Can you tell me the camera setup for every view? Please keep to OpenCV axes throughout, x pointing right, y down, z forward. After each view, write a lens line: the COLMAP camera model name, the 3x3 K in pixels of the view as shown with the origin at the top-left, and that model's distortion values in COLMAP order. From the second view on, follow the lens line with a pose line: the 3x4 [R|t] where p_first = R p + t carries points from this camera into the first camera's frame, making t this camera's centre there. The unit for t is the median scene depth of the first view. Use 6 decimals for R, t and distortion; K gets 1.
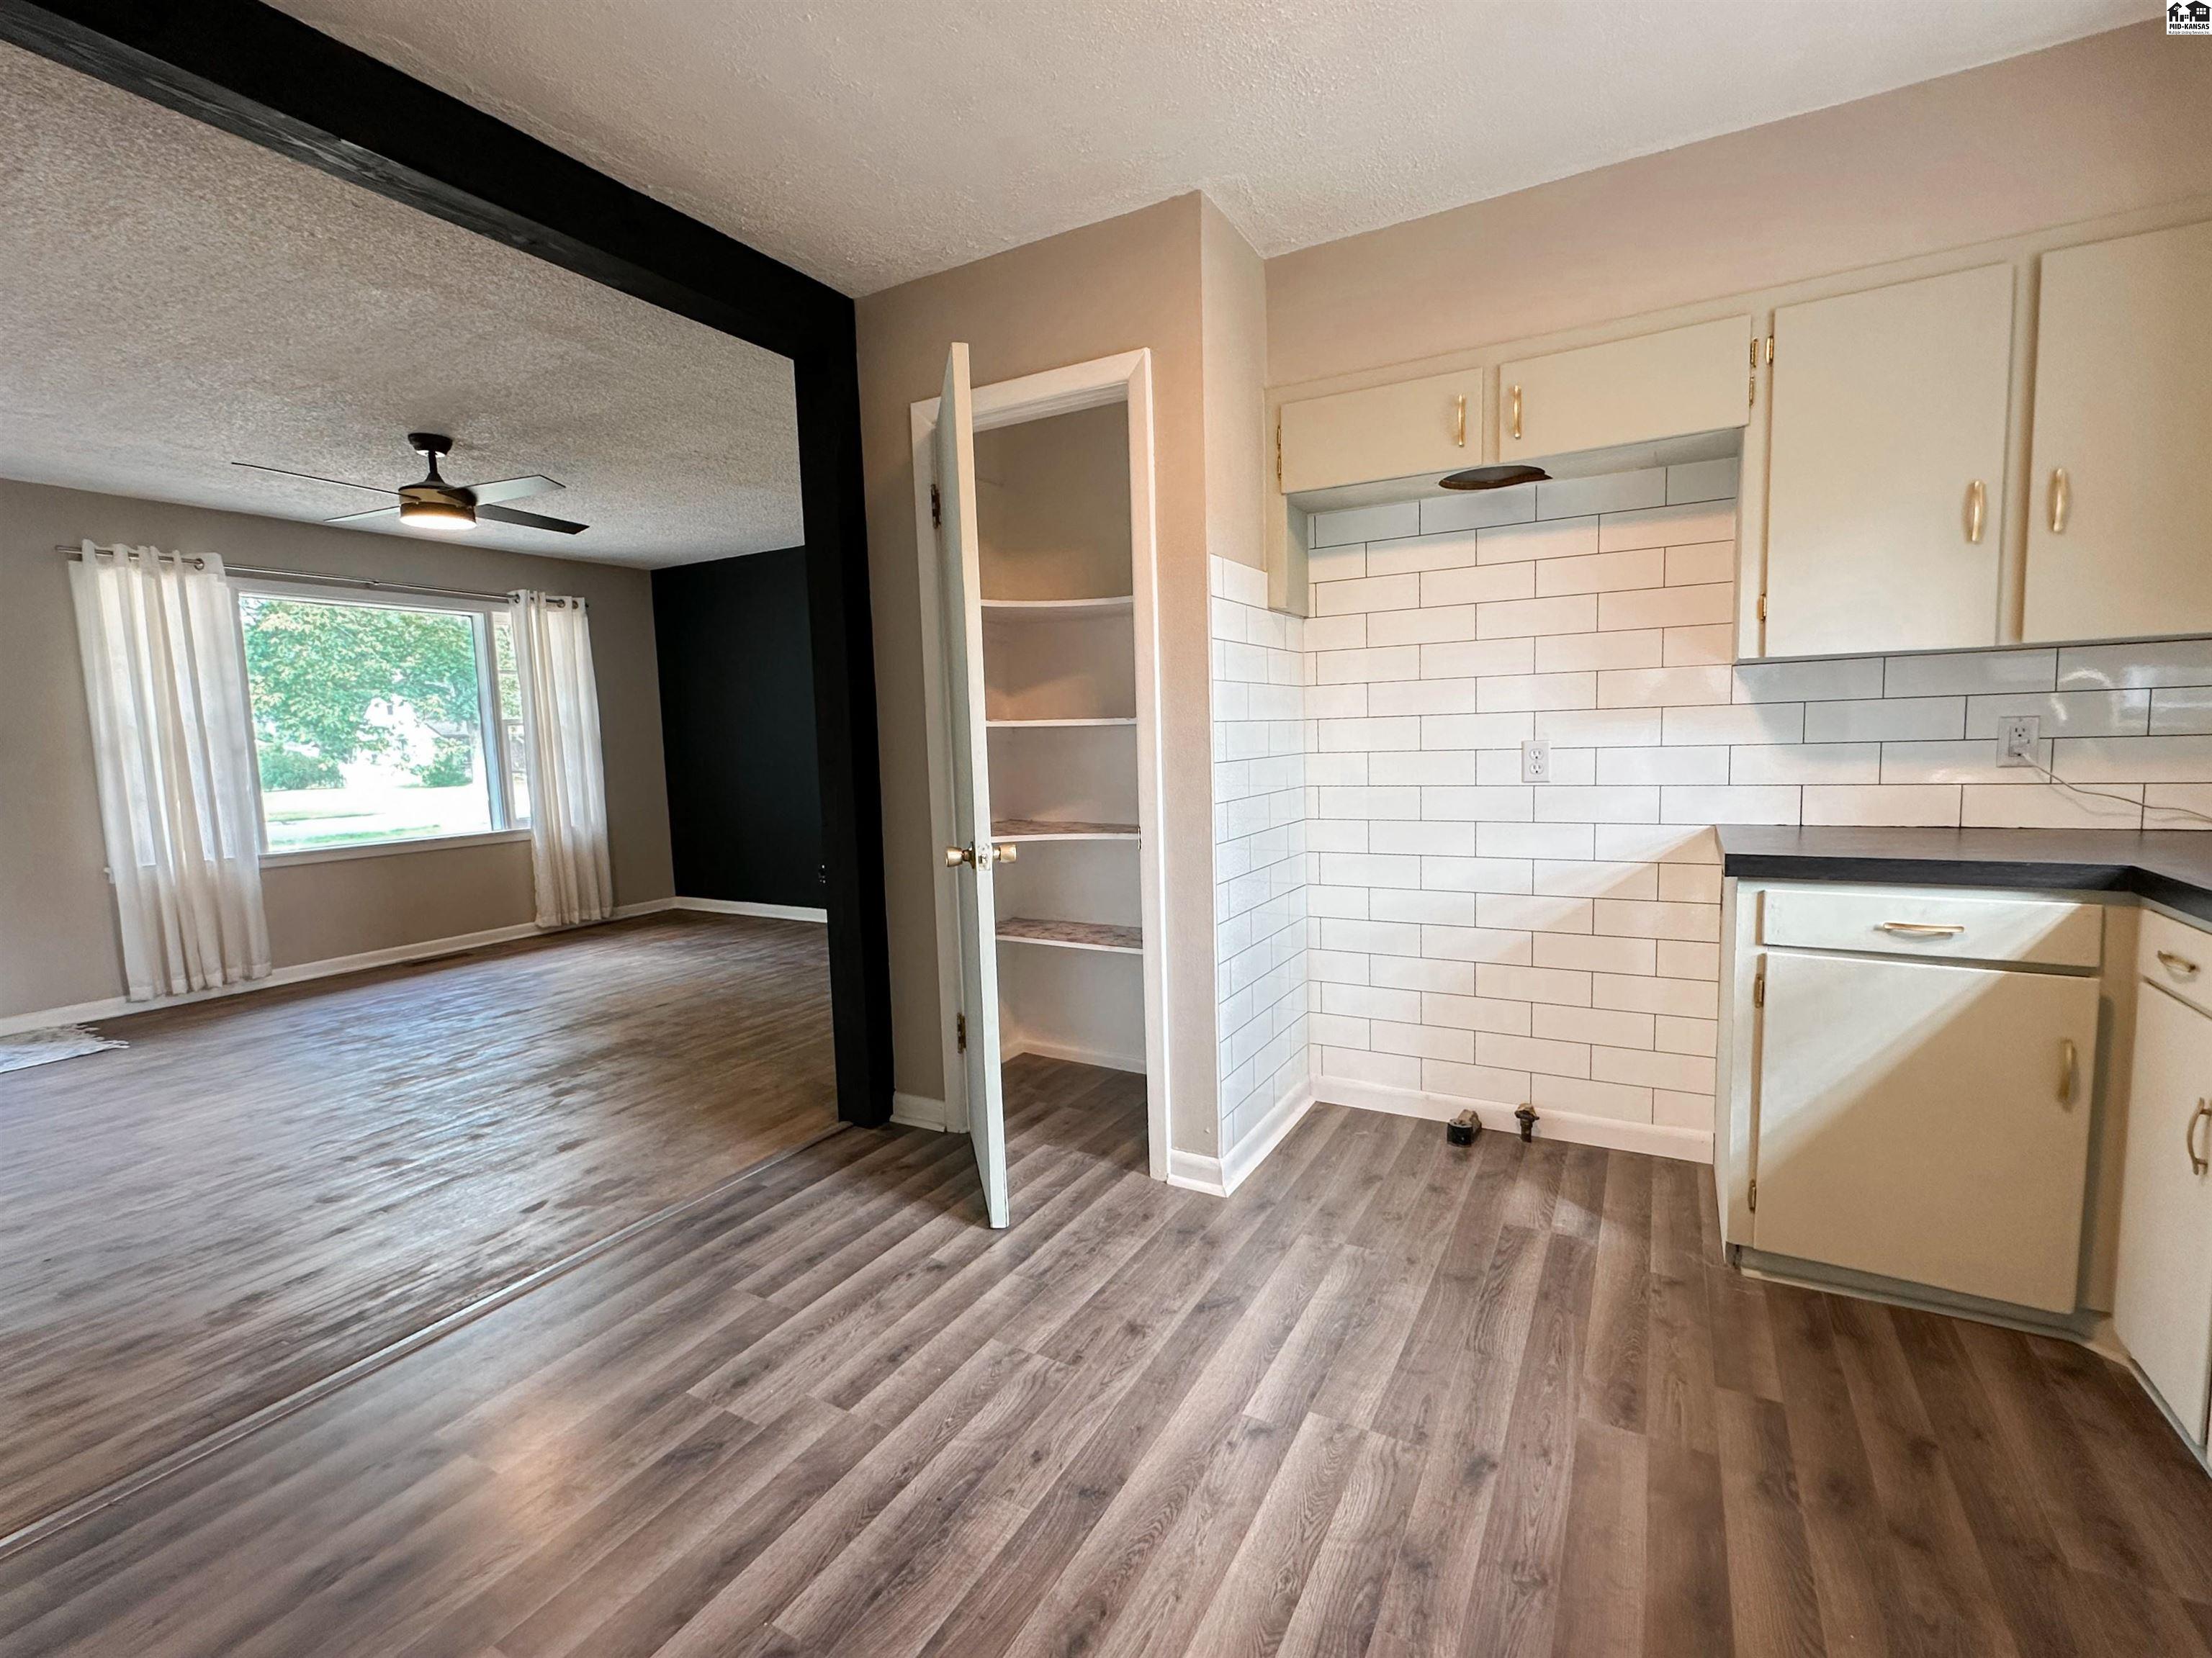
lens RADIAL K [[998.1, 0, 1109.2], [0, 998.1, 834.6], [0, 0, 1]] dist [-0.001796, 0.000135]
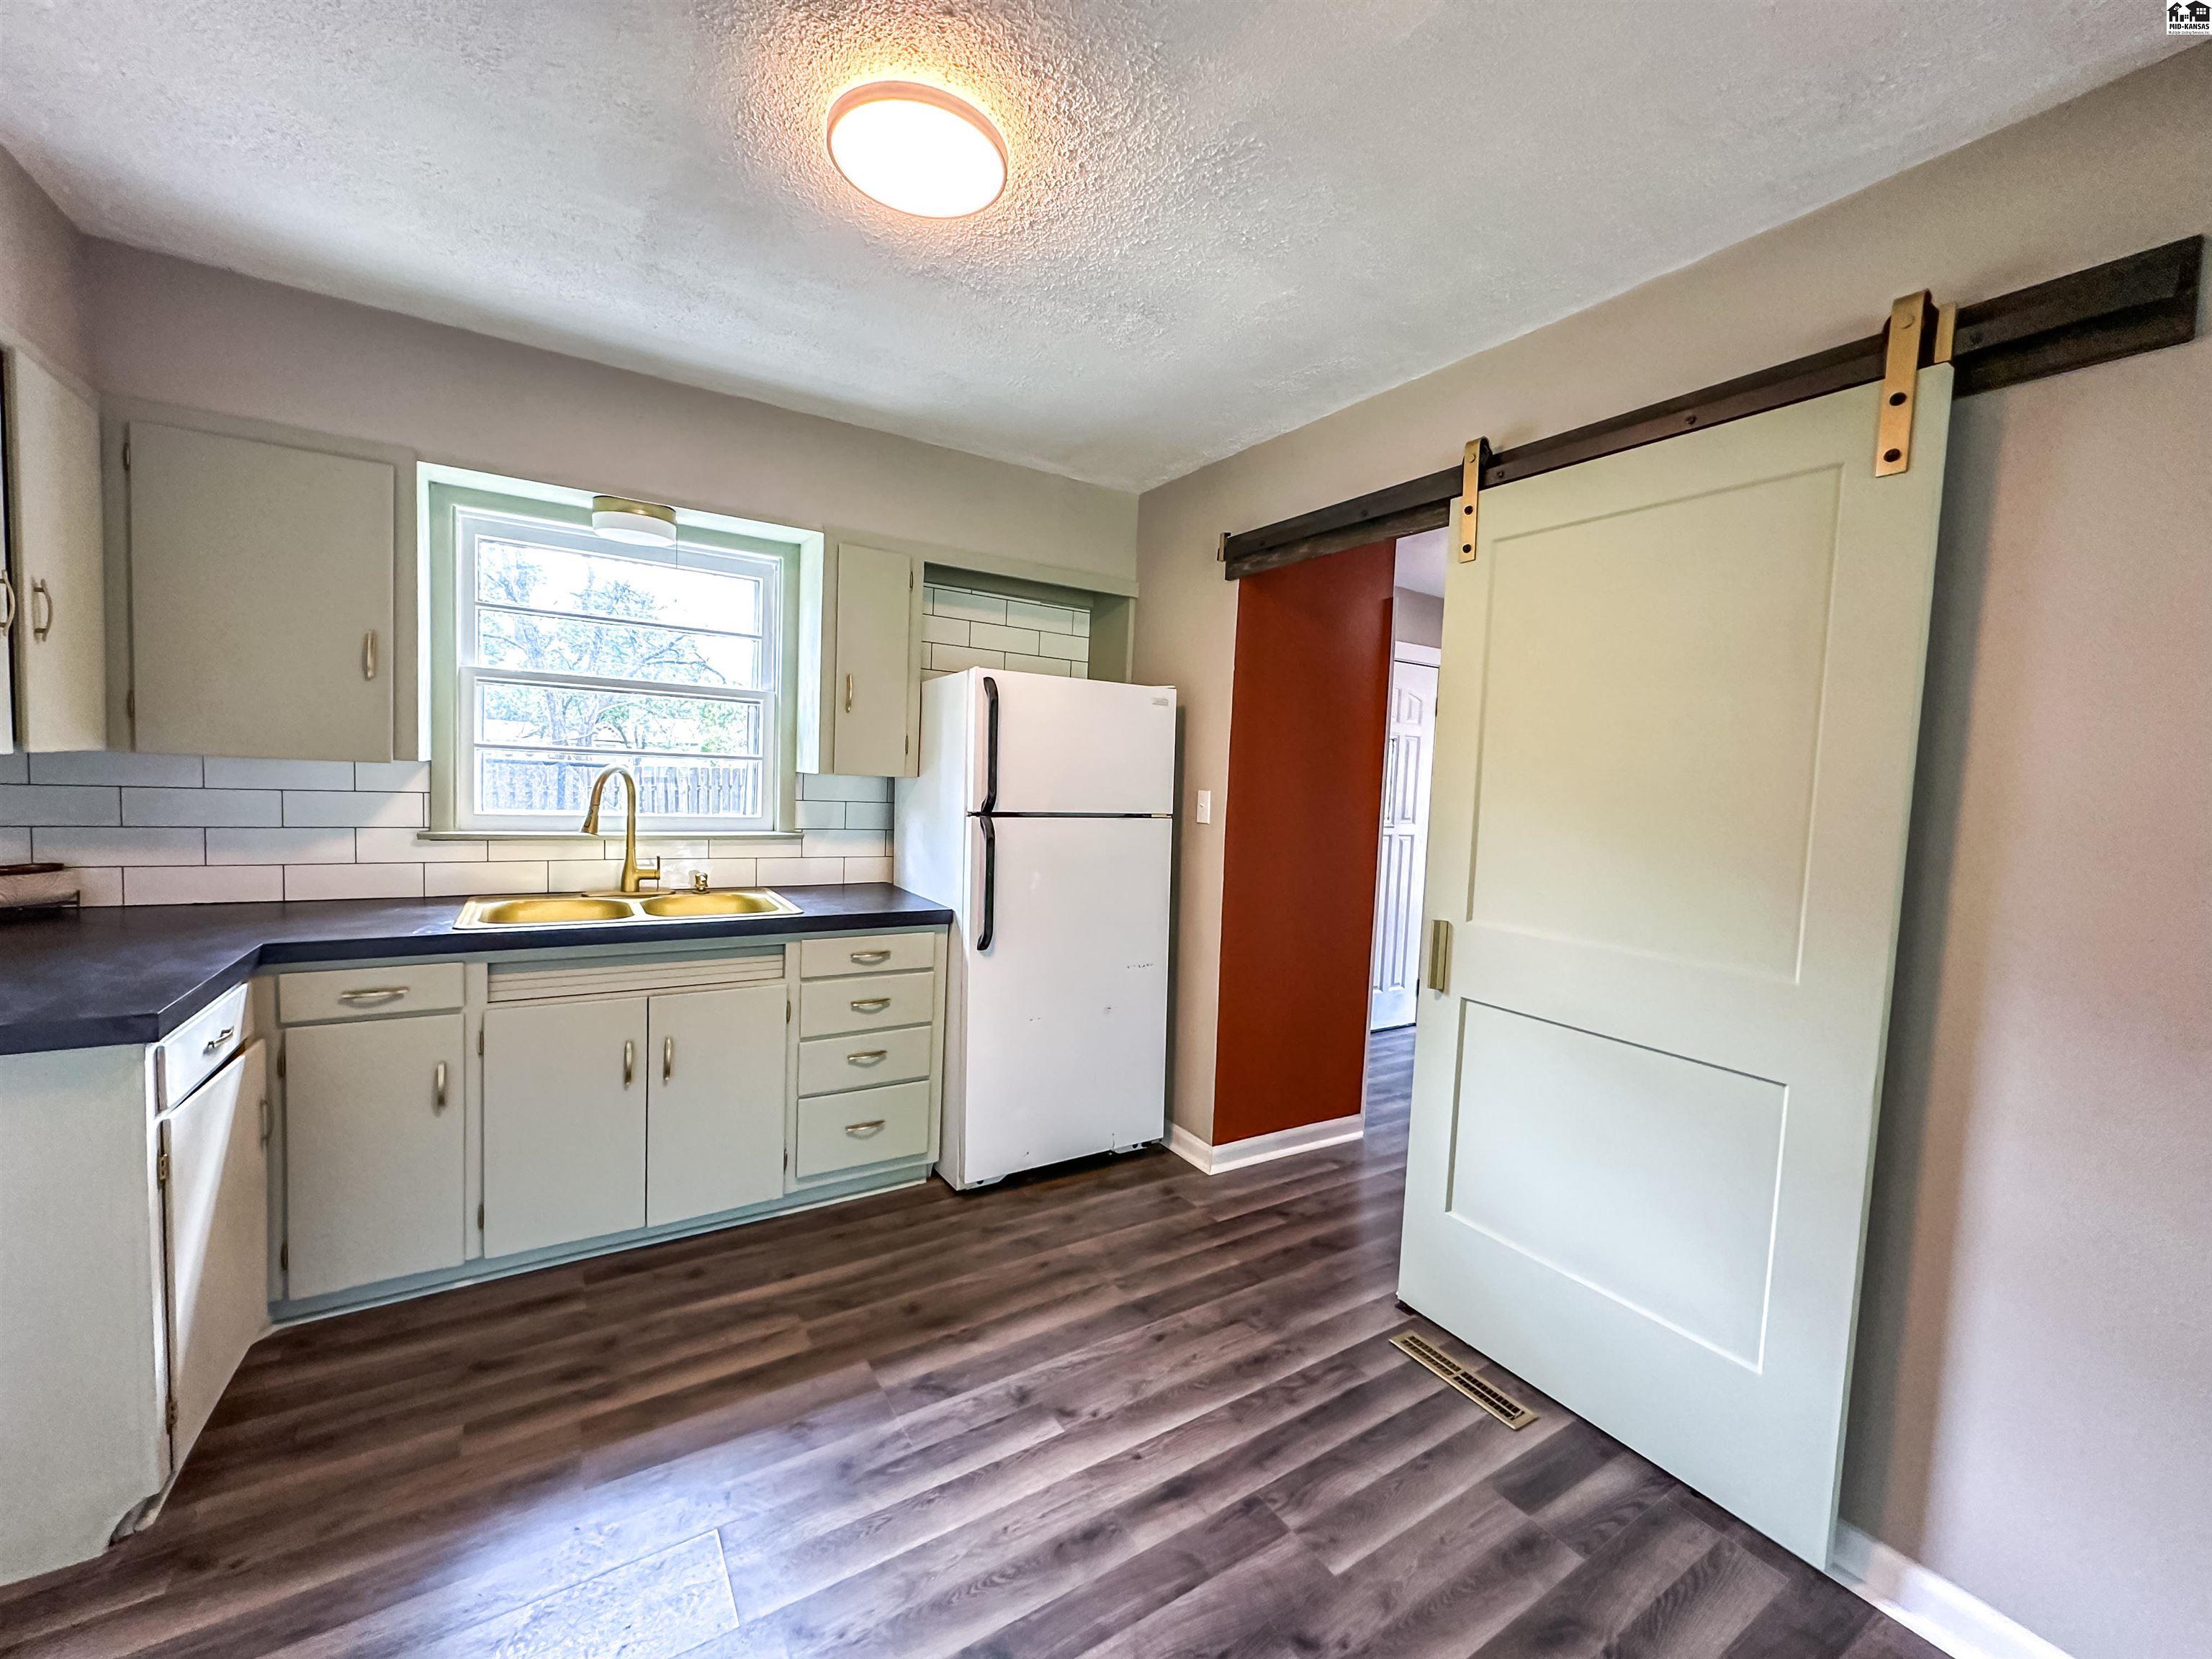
lens RADIAL K [[881.7, 0, 1106.3], [0, 881.7, 830.8], [0, 0, 1]] dist [-0.003430, 0.000702]
pose [[-0.881758, -0.038792, 0.470105, -0.296713], [0.030838, 0.989740, 0.139513, -0.157347], [-0.470694, 0.137513, -0.871515, 0.976104]]
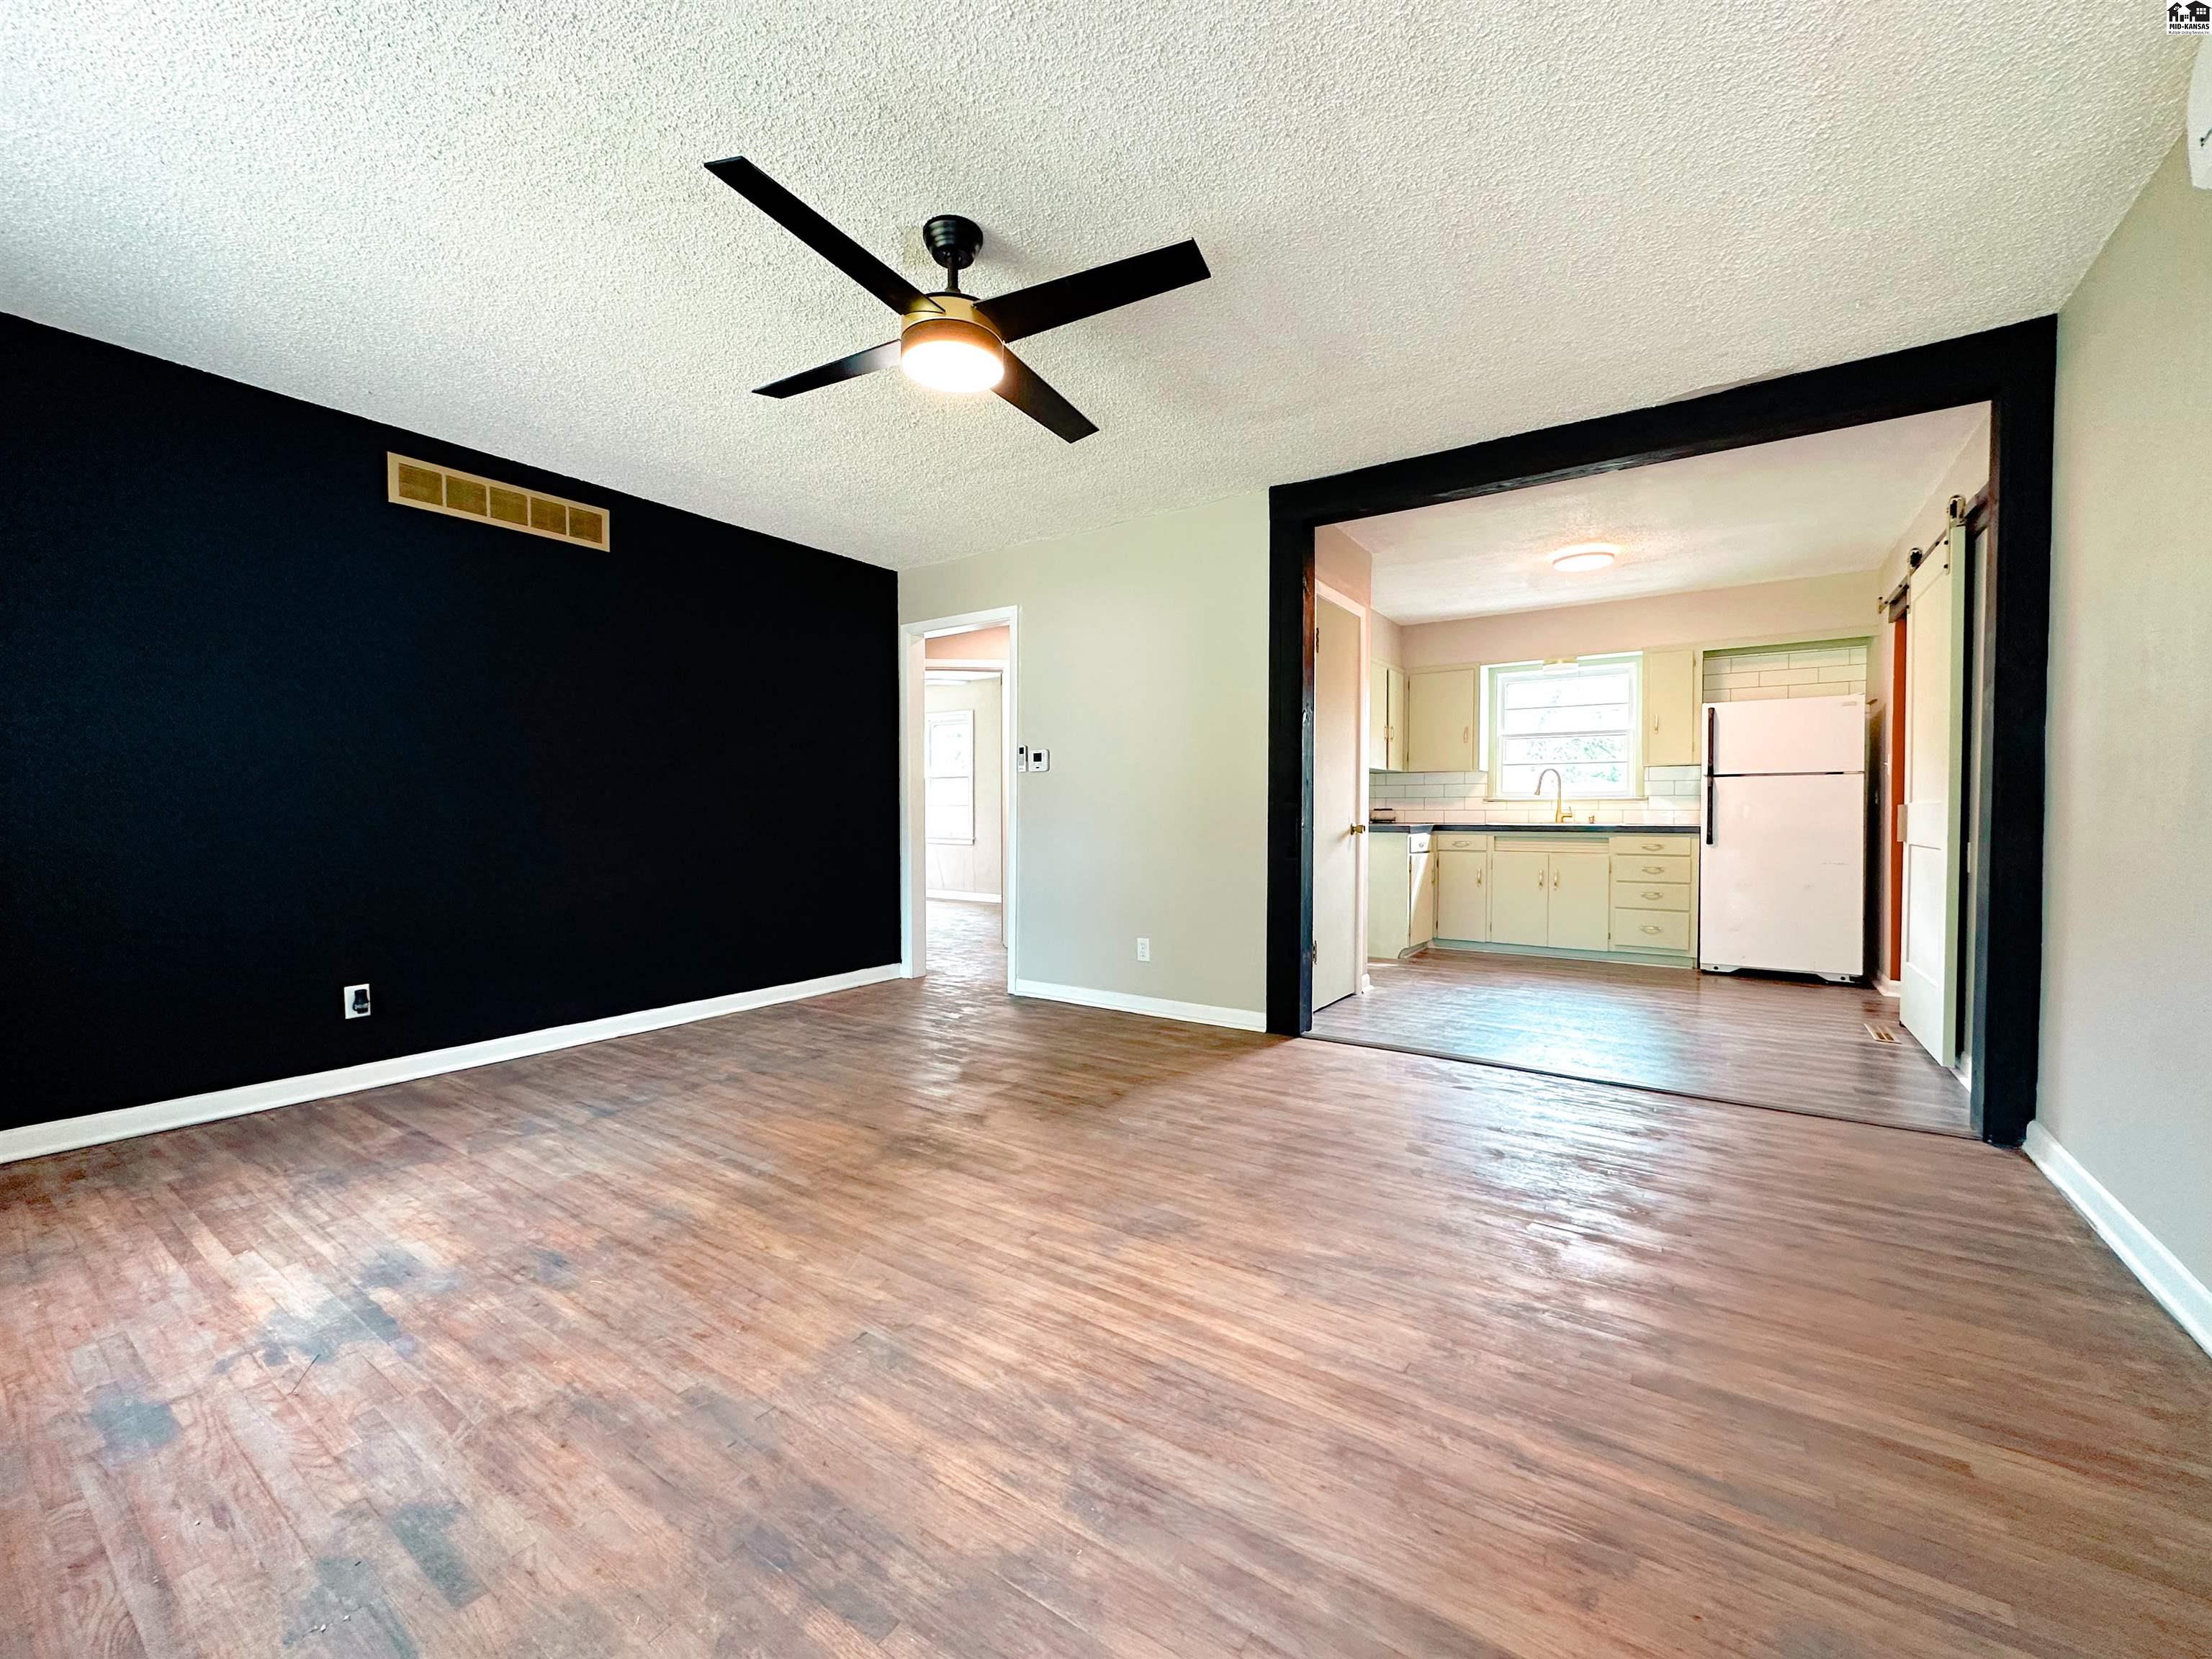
lens RADIAL K [[881.7, 0, 1104.2], [0, 881.7, 836.0], [0, 0, 1]] dist [-0.003430, 0.000702]
pose [[0.087803, 0.003099, 0.996133, -1.891848], [0.100185, 0.994897, -0.011926, -0.011118], [-0.991087, 0.100845, 0.087044, 1.389724]]
